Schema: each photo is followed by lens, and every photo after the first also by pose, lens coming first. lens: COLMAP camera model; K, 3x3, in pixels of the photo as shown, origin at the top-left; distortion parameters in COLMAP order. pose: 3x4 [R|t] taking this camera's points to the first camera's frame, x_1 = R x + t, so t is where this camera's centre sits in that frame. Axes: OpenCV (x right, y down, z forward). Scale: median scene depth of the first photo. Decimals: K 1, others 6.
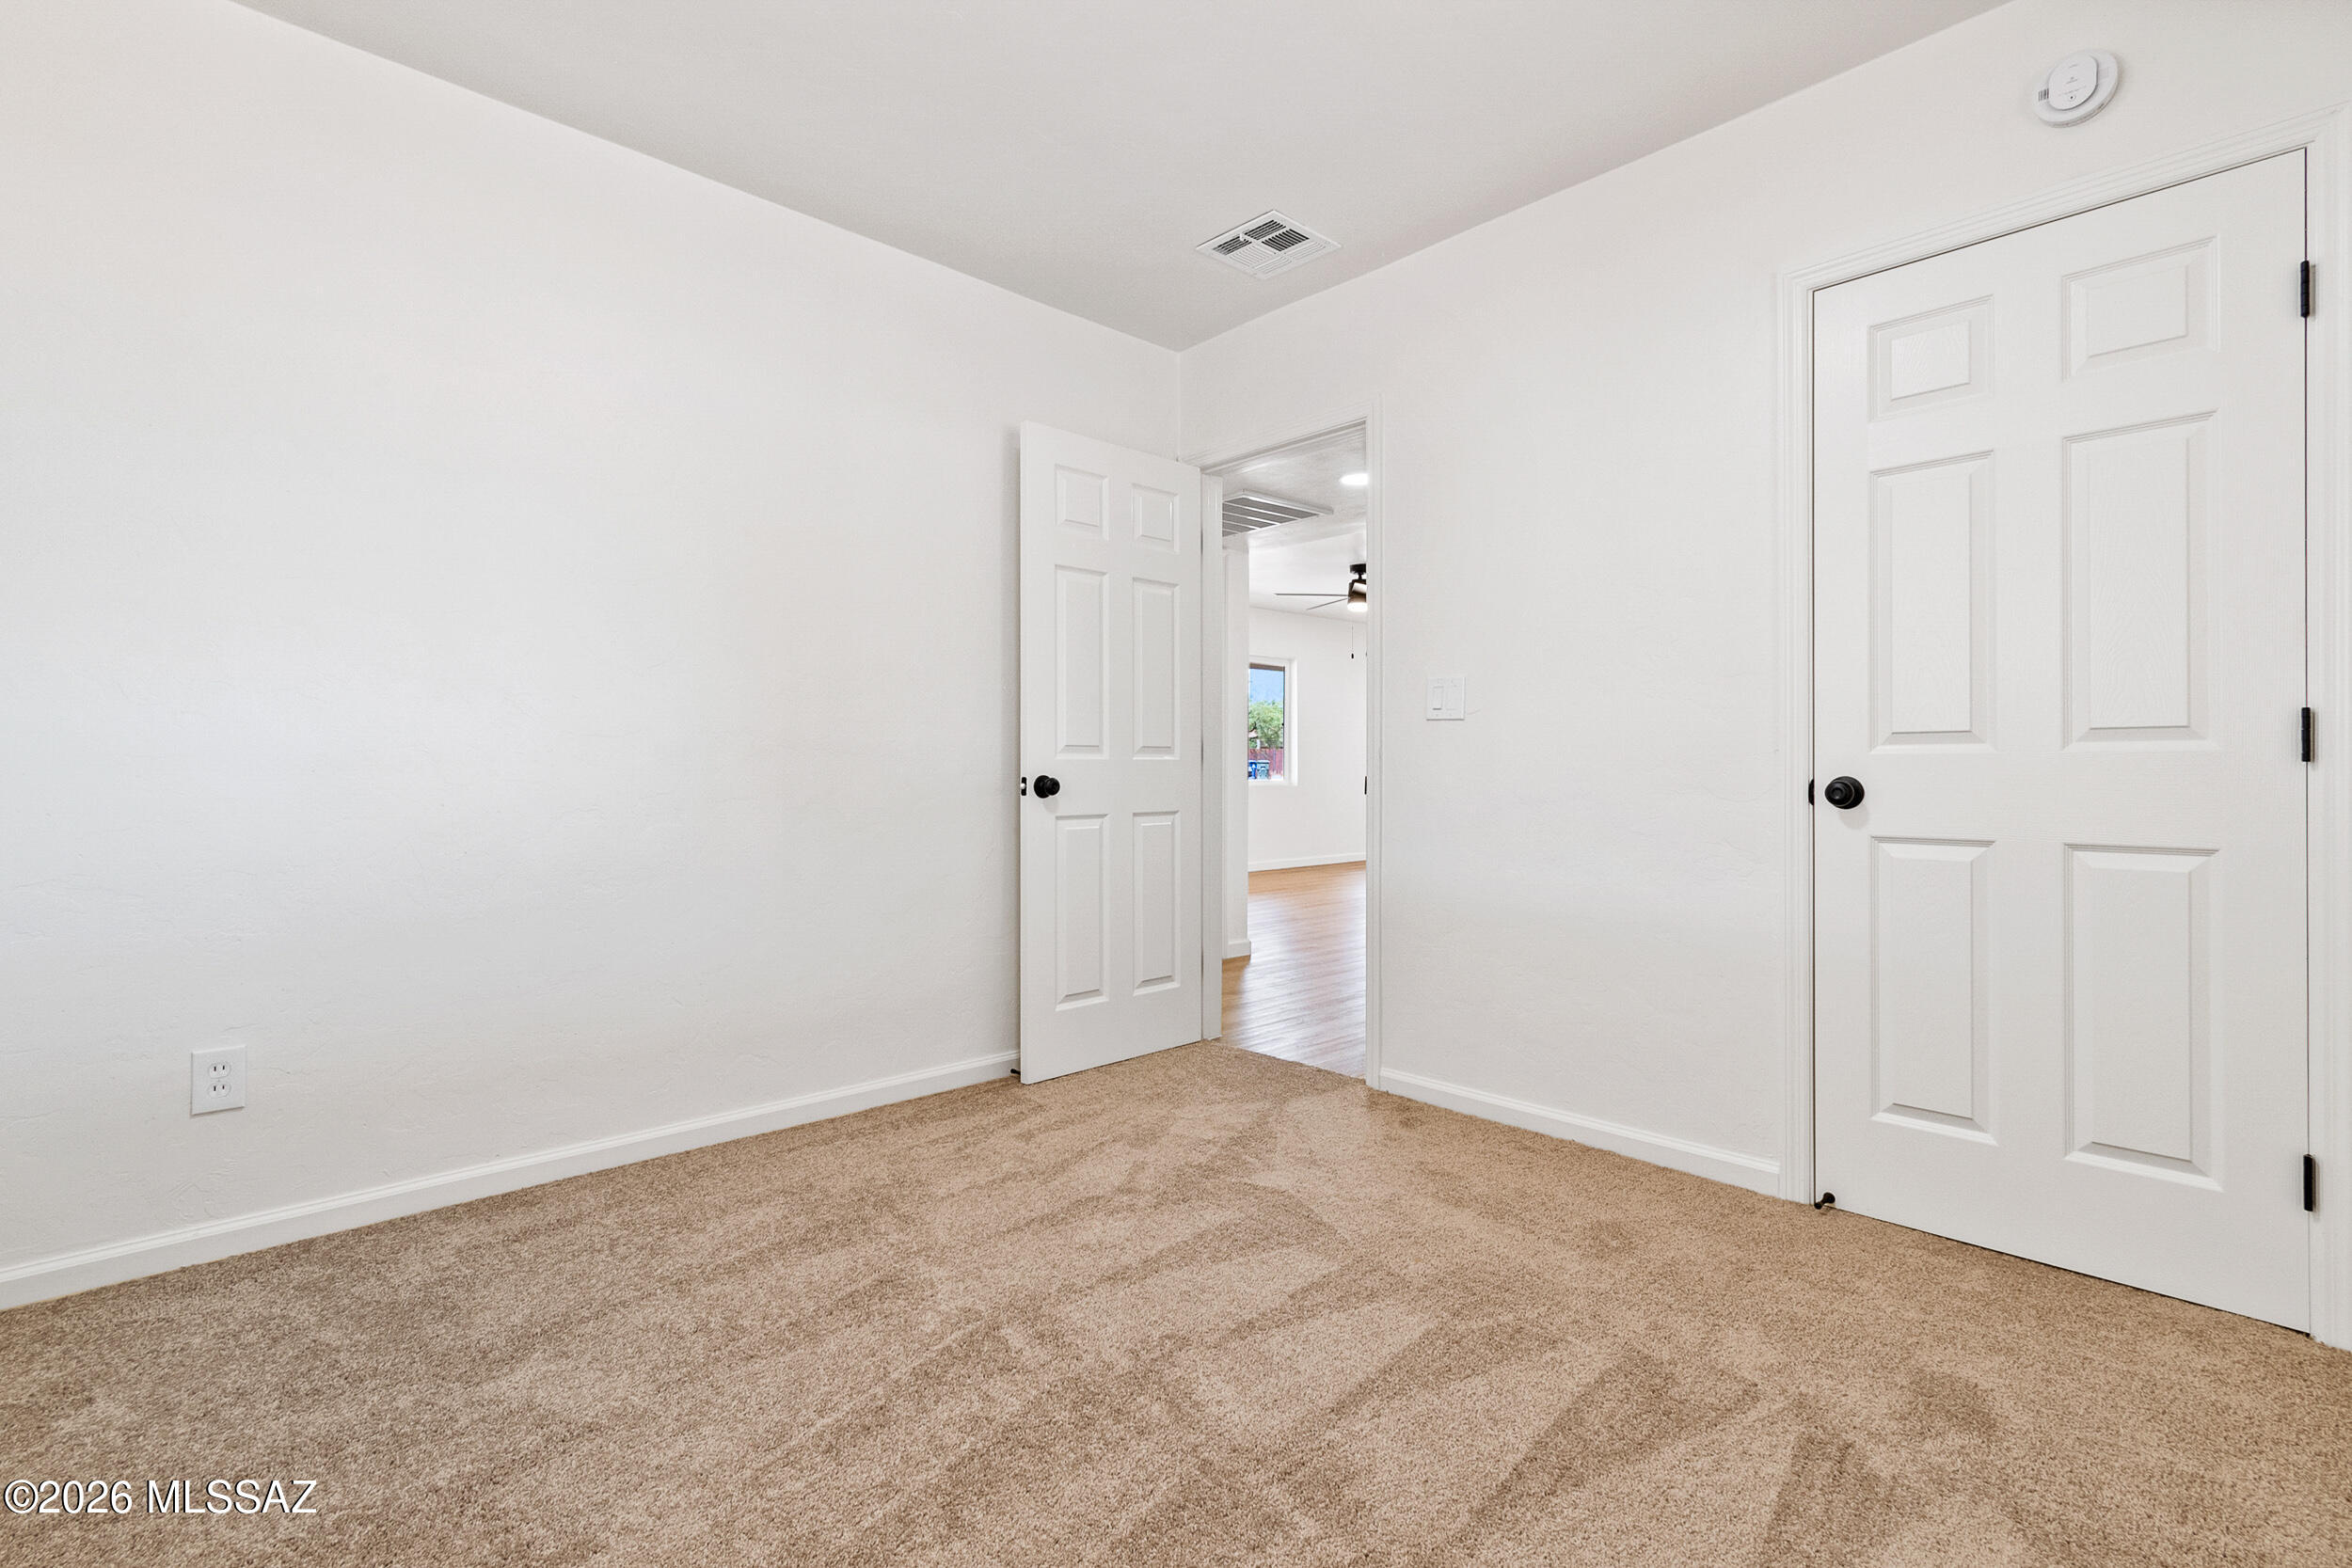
lens RADIAL K [[1056.3, 0, 1187.3], [0, 1056.3, 769.4], [0, 0, 1]] dist [-0.001159, 0.000529]
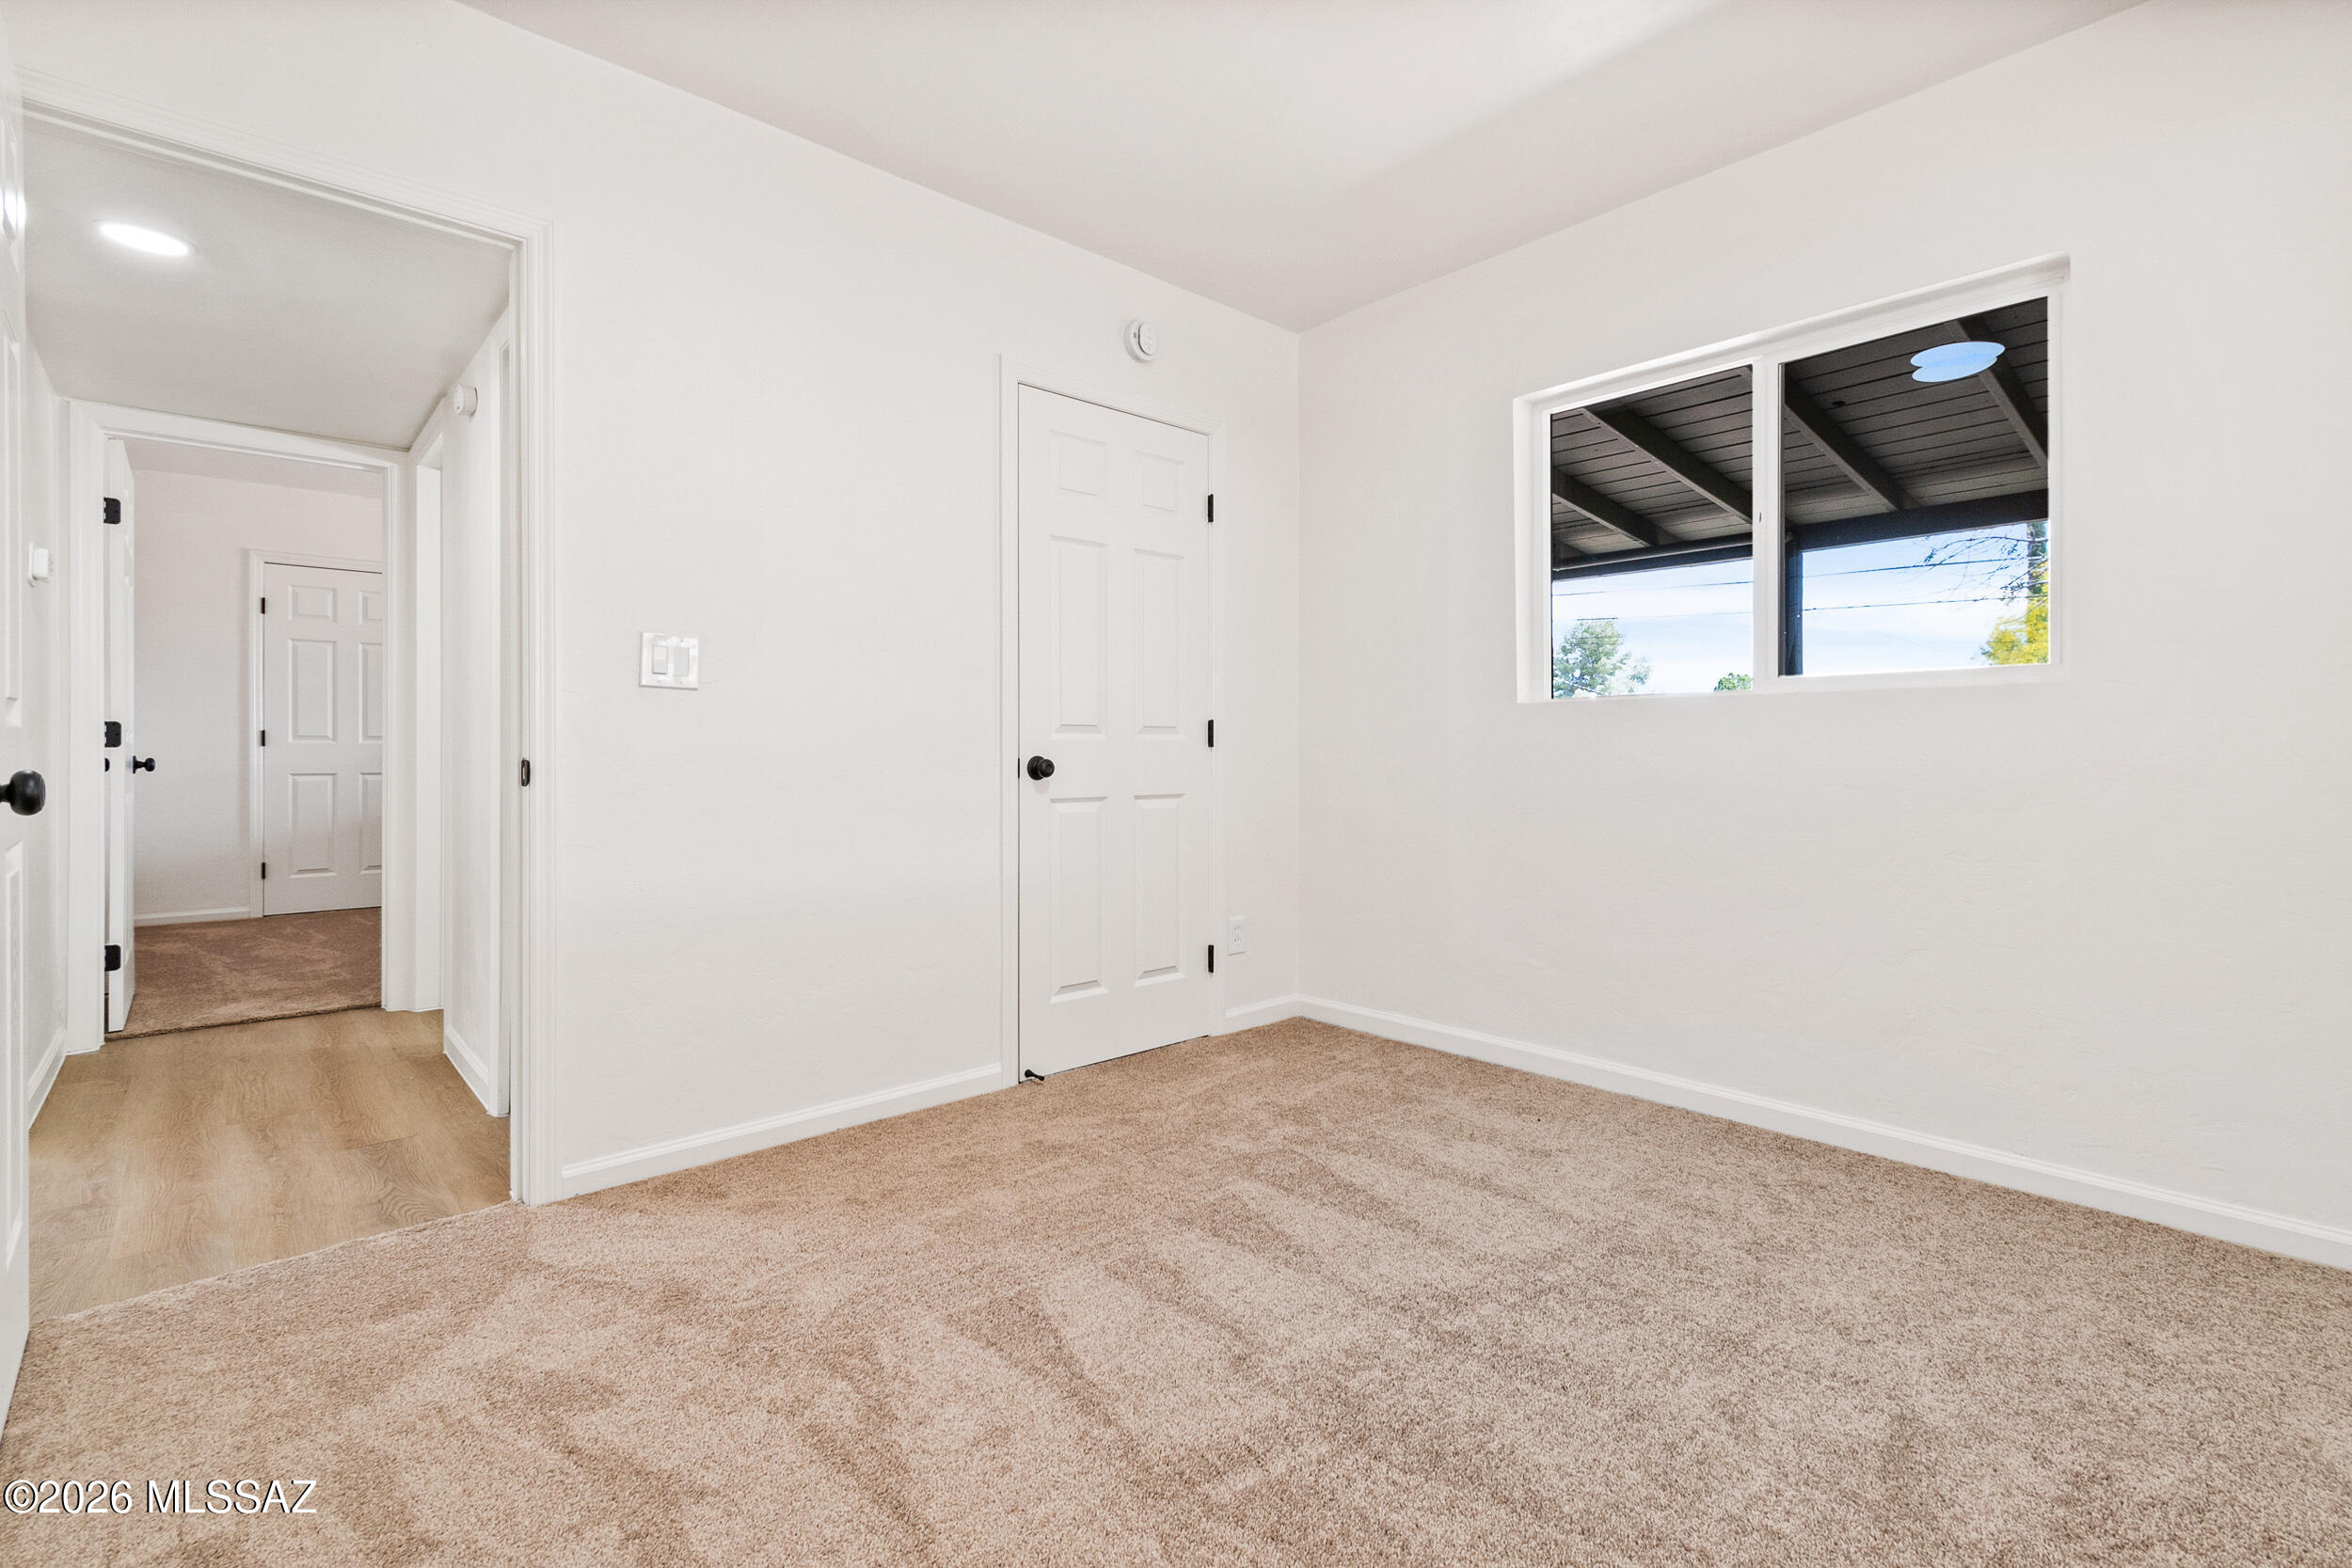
lens RADIAL K [[1056.3, 0, 1187.3], [0, 1056.3, 769.4], [0, 0, 1]] dist [-0.001159, 0.000529]
pose [[0.024041, -0.023165, 0.999443, -0.714027], [-0.005710, 0.999712, 0.023308, -0.008049], [-0.999695, -0.006267, 0.023902, 0.780365]]
